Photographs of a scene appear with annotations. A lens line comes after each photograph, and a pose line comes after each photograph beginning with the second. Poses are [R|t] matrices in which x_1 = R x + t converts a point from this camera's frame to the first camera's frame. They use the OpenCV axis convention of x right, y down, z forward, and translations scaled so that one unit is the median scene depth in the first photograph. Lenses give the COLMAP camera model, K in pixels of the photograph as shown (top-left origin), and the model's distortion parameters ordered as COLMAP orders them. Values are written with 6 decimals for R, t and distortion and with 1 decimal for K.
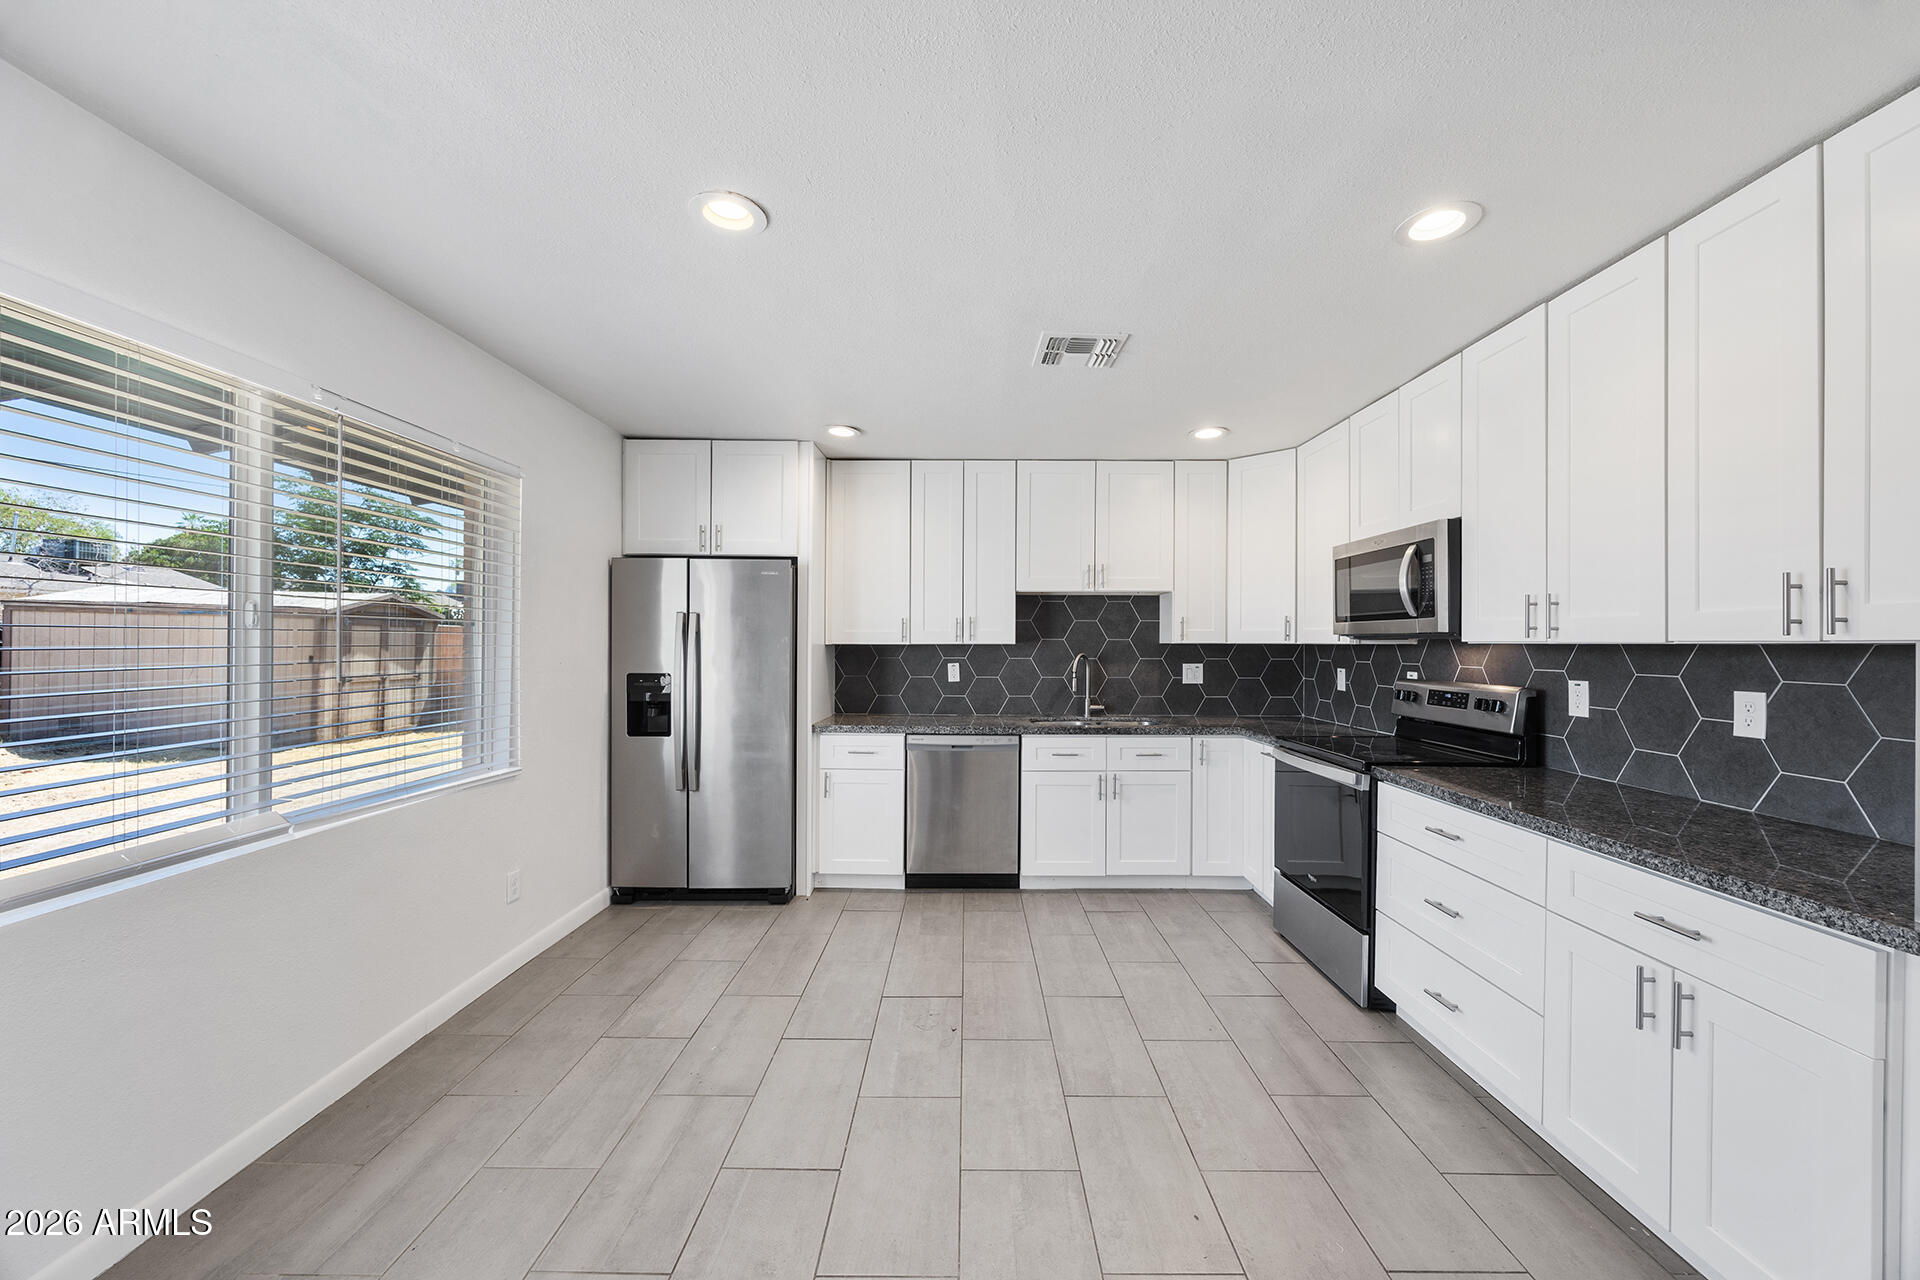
lens RADIAL K [[741.2, 0, 968.8], [0, 741.2, 641.4], [0, 0, 1]] dist [0.004863, -0.001827]
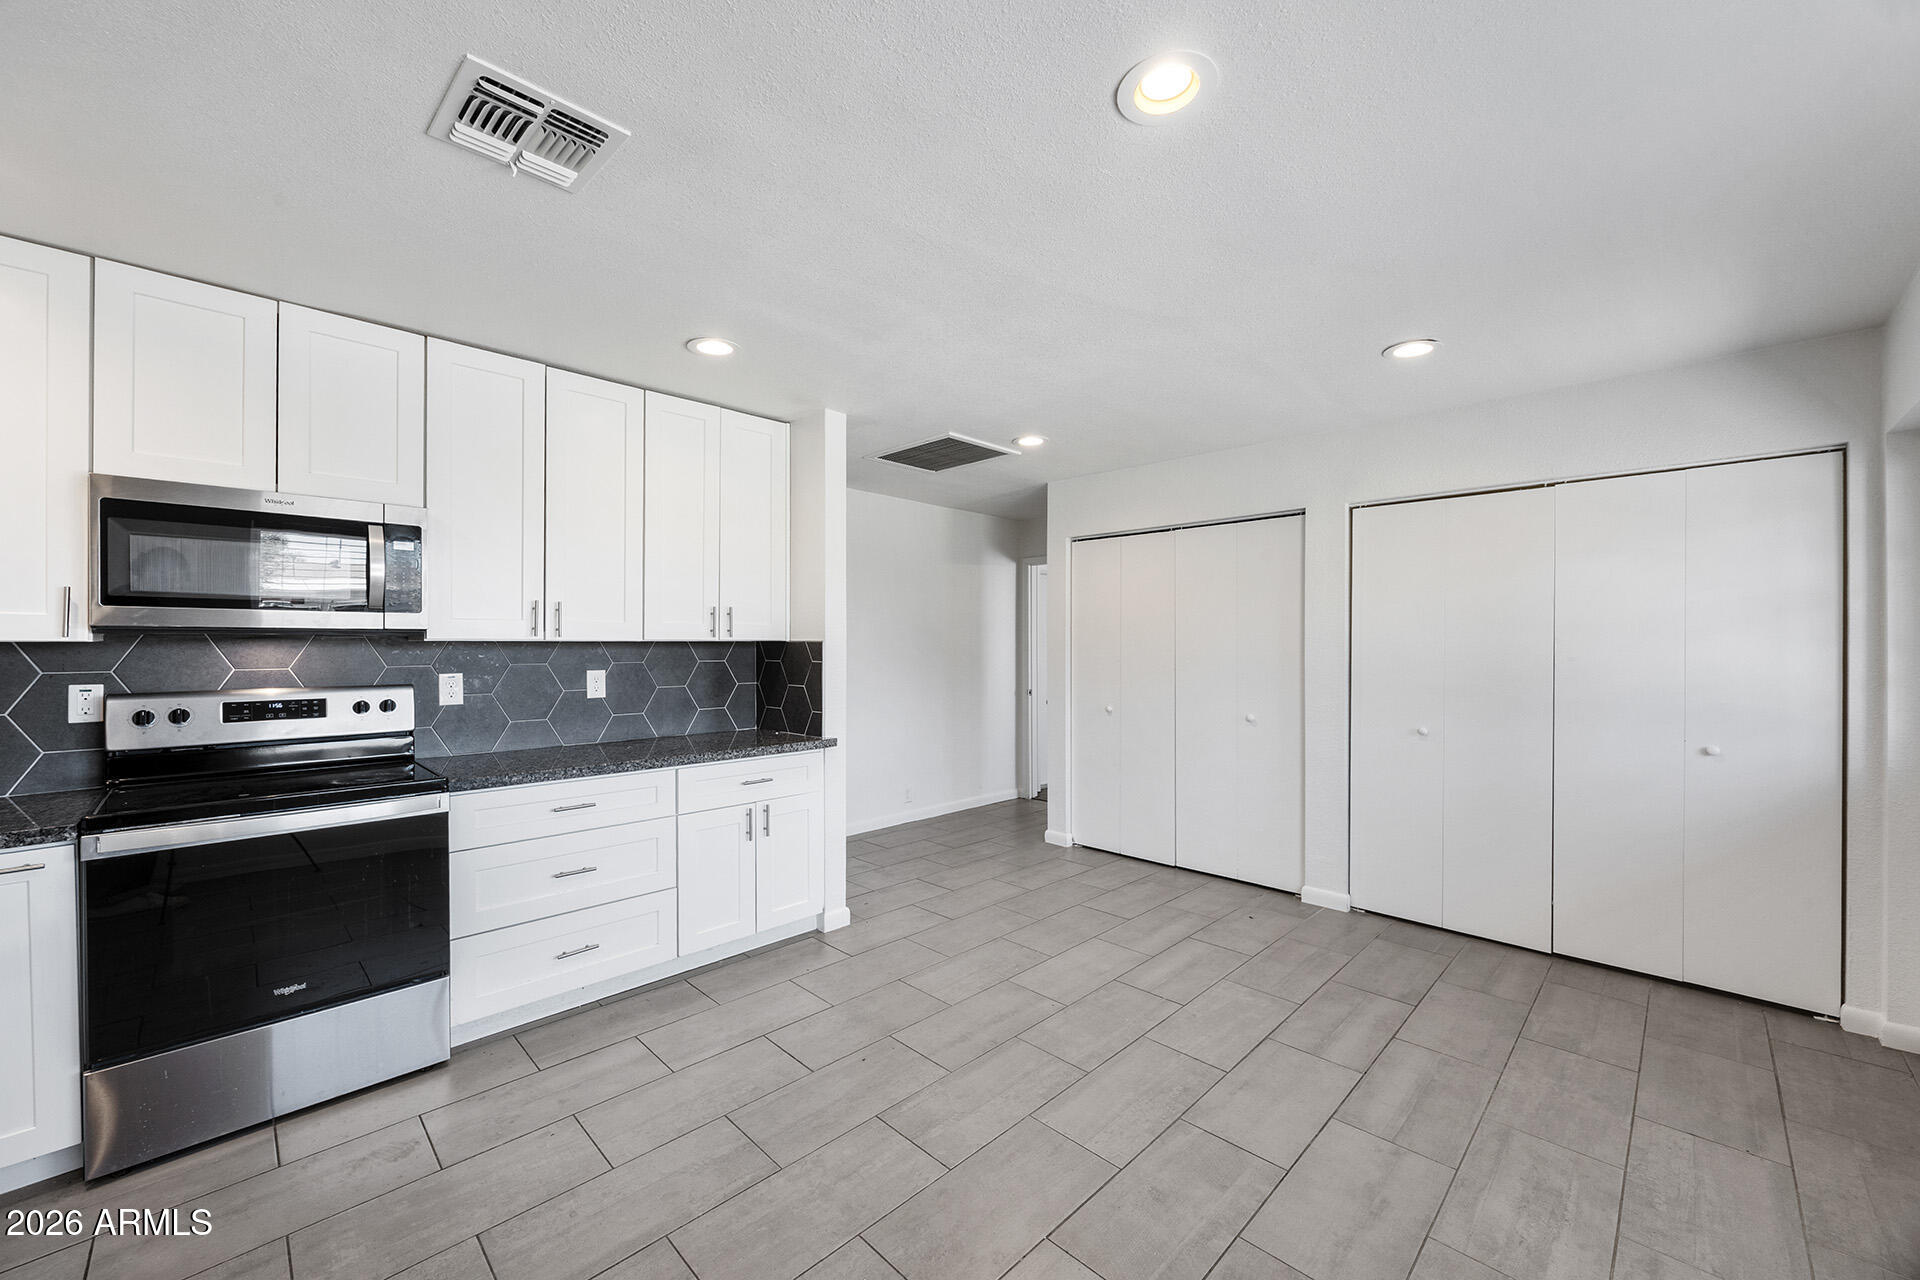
lens RADIAL K [[741.2, 0, 940.7], [0, 741.2, 646.6], [0, 0, 1]] dist [0.004863, -0.001827]
pose [[-0.695094, -0.009326, 0.718858, -0.361765], [-0.005128, 0.999955, 0.008014, -0.000906], [-0.718900, 0.001884, -0.695111, 0.868528]]
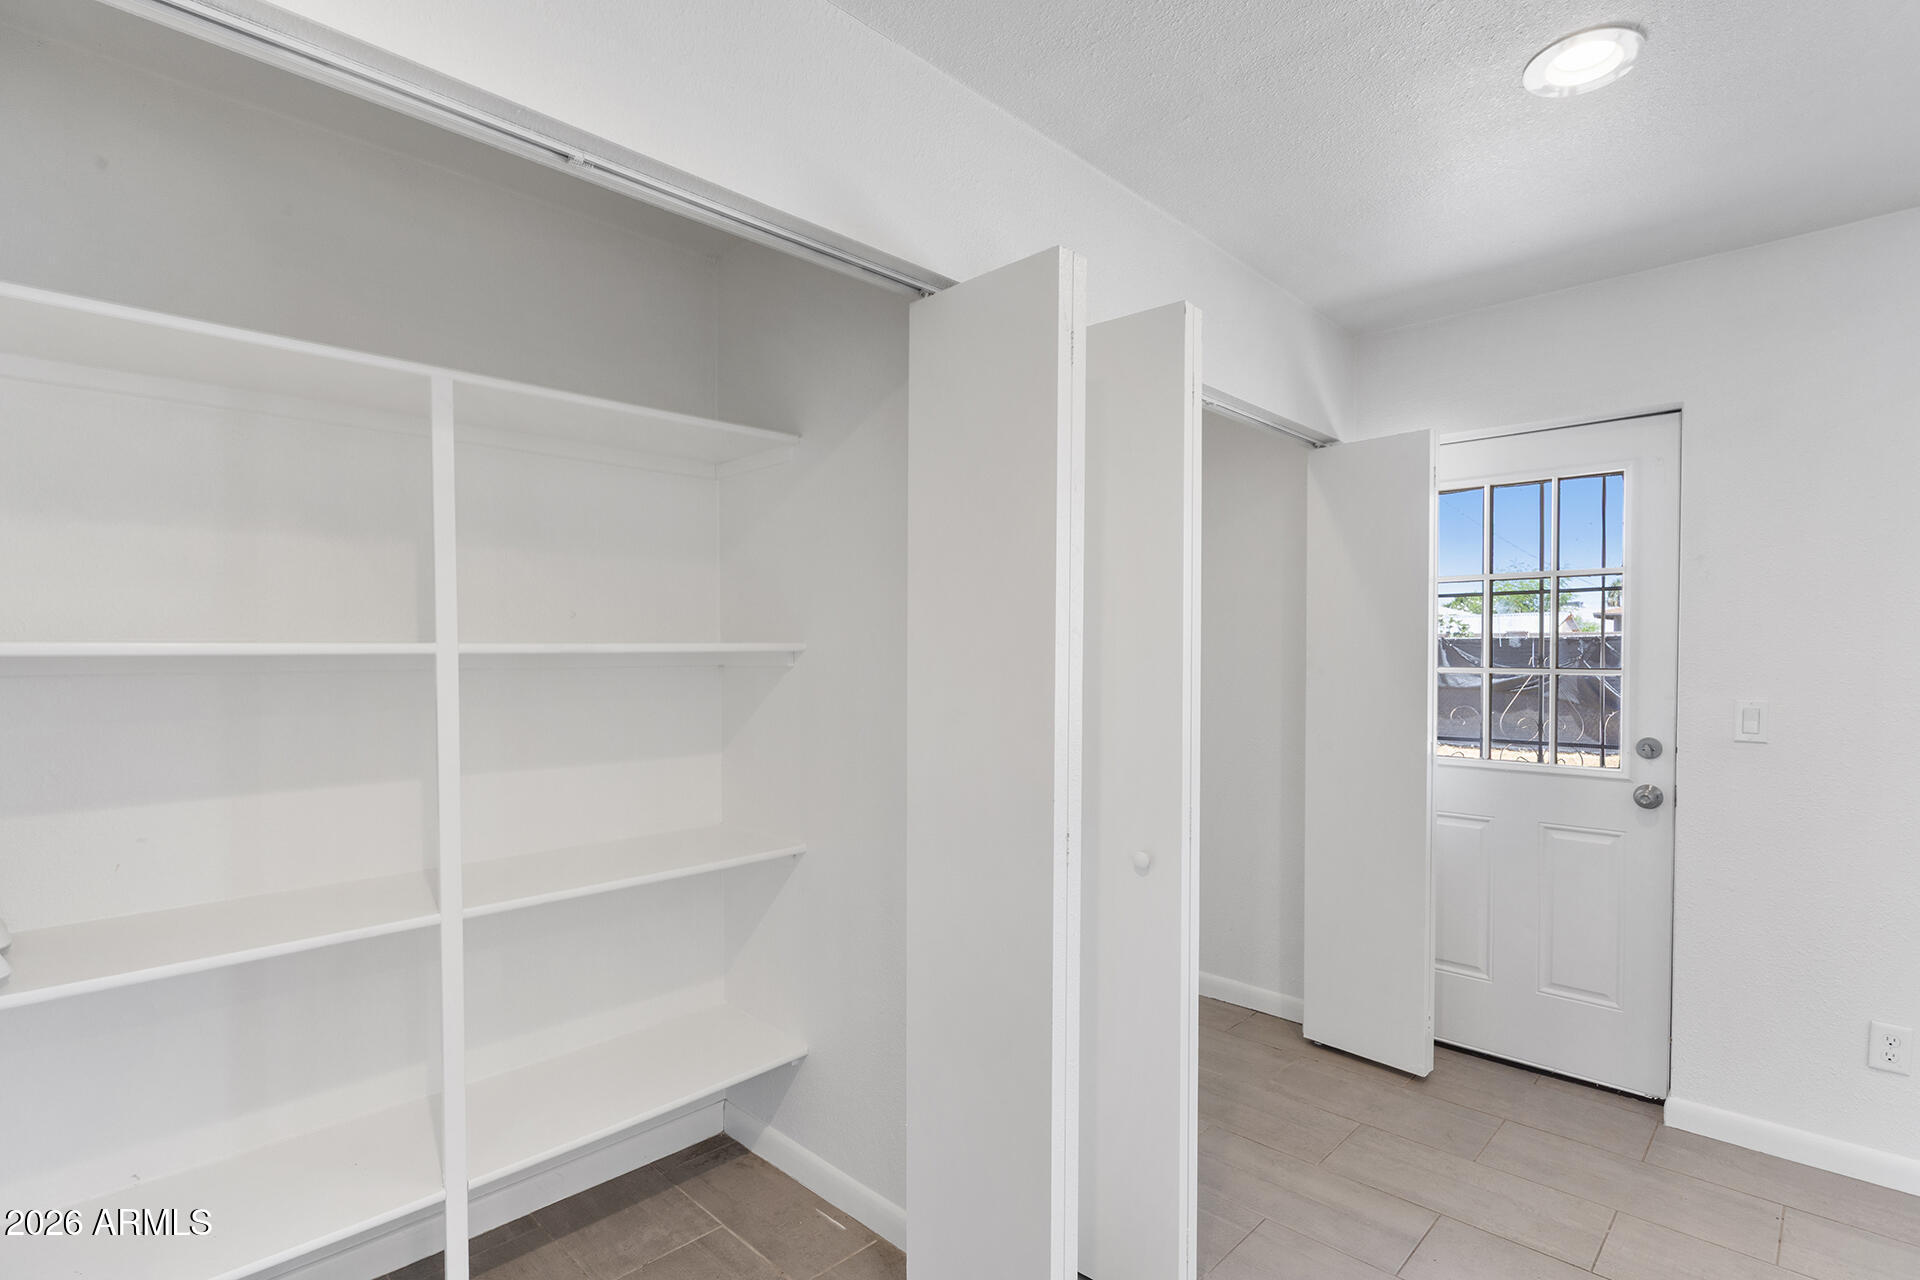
lens RADIAL K [[910.0, 0, 944.7], [0, 910.0, 657.6], [0, 0, 1]] dist [-0.005957, -0.000799]
pose [[-0.695424, -0.005740, -0.718577, 0.391045], [-0.008013, 0.999968, -0.000233, 0.006841], [0.718555, 0.005595, -0.695448, 0.109797]]
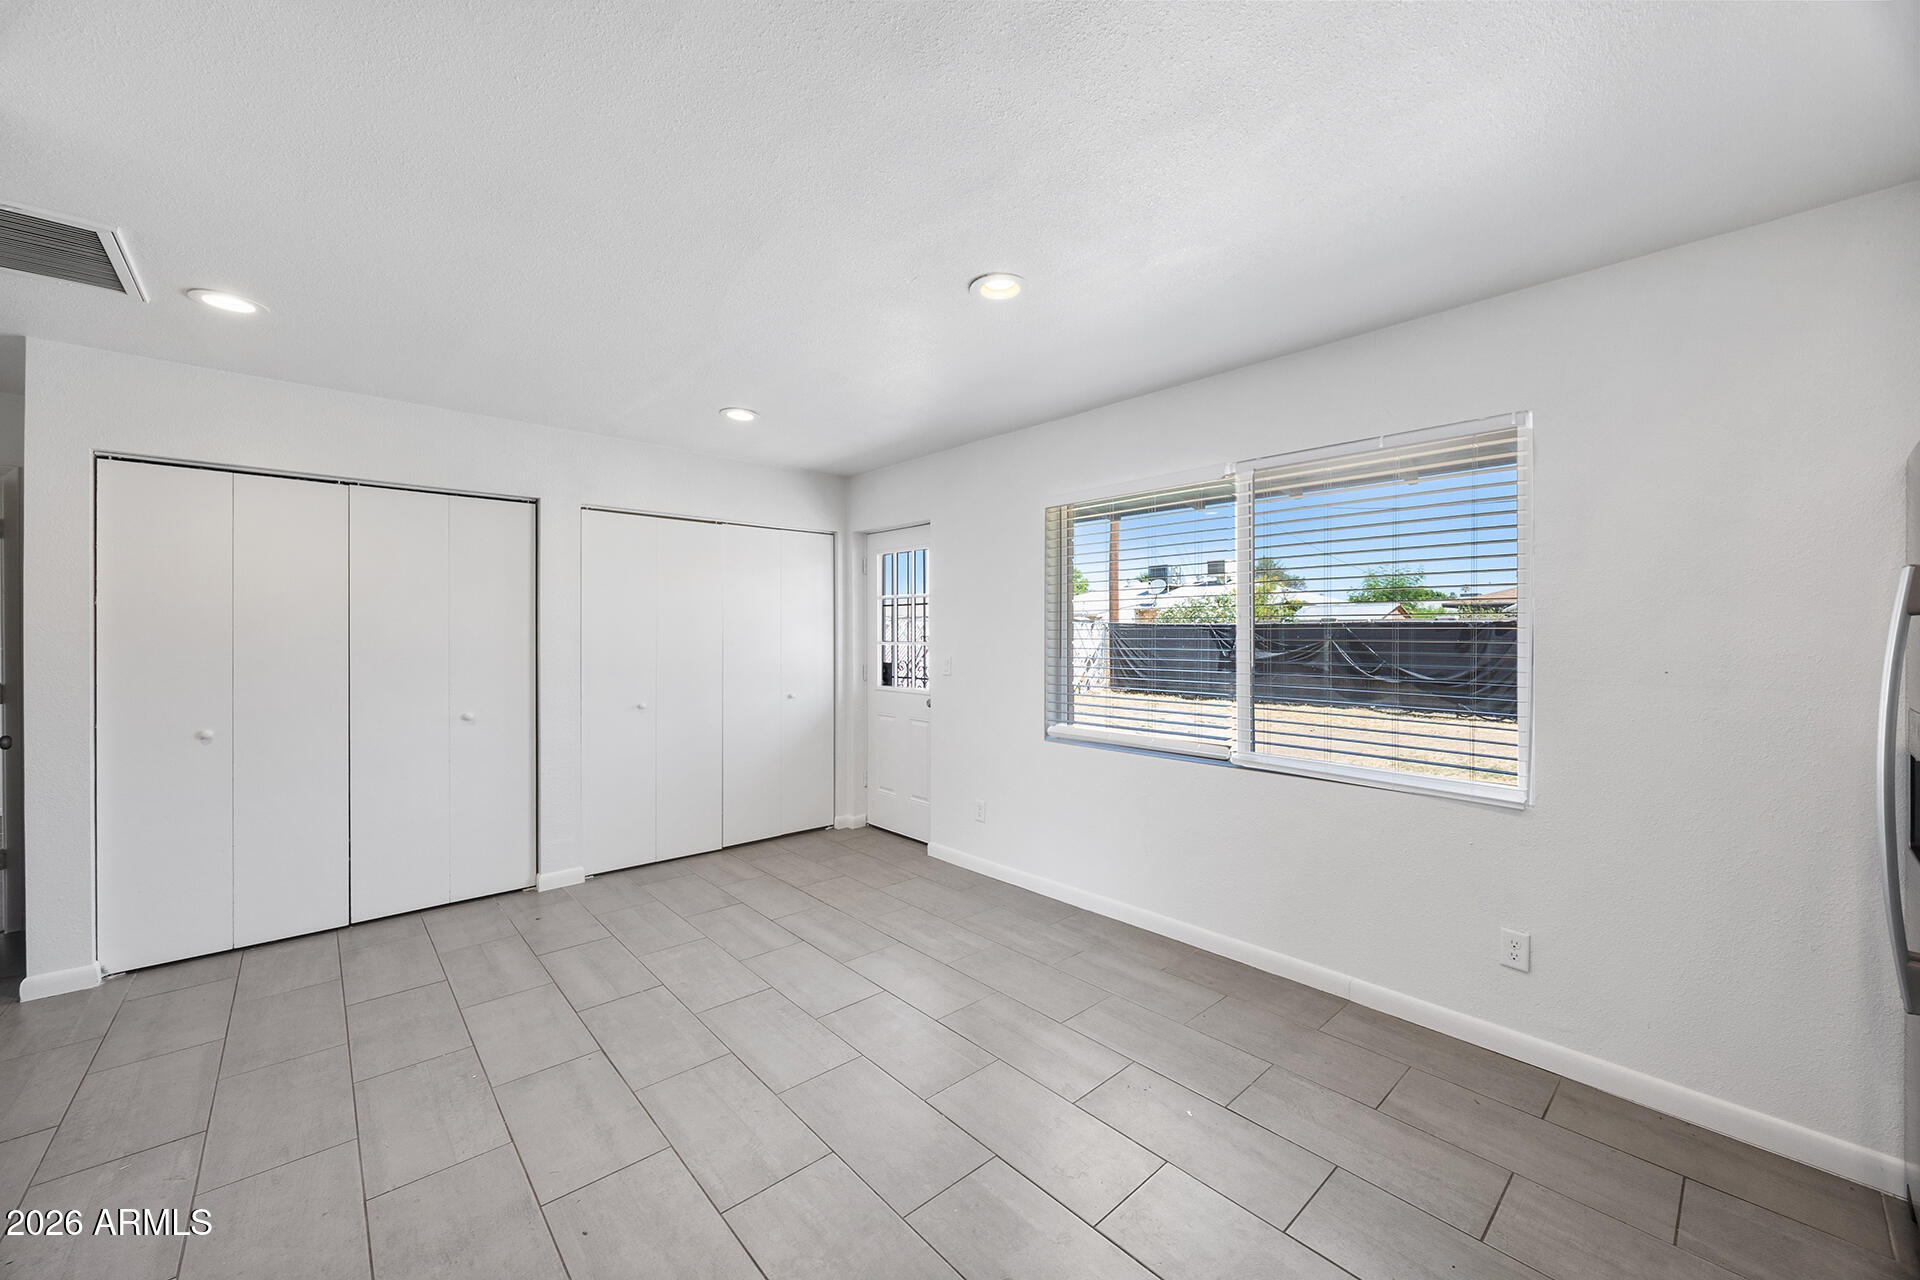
lens RADIAL K [[741.2, 0, 975.2], [0, 741.2, 634.6], [0, 0, 1]] dist [0.004863, -0.001827]
pose [[-0.741364, -0.005199, -0.671083, 0.272188], [-0.005716, 0.999983, -0.001432, 0.000249], [0.671079, 0.002775, -0.741381, 0.961468]]
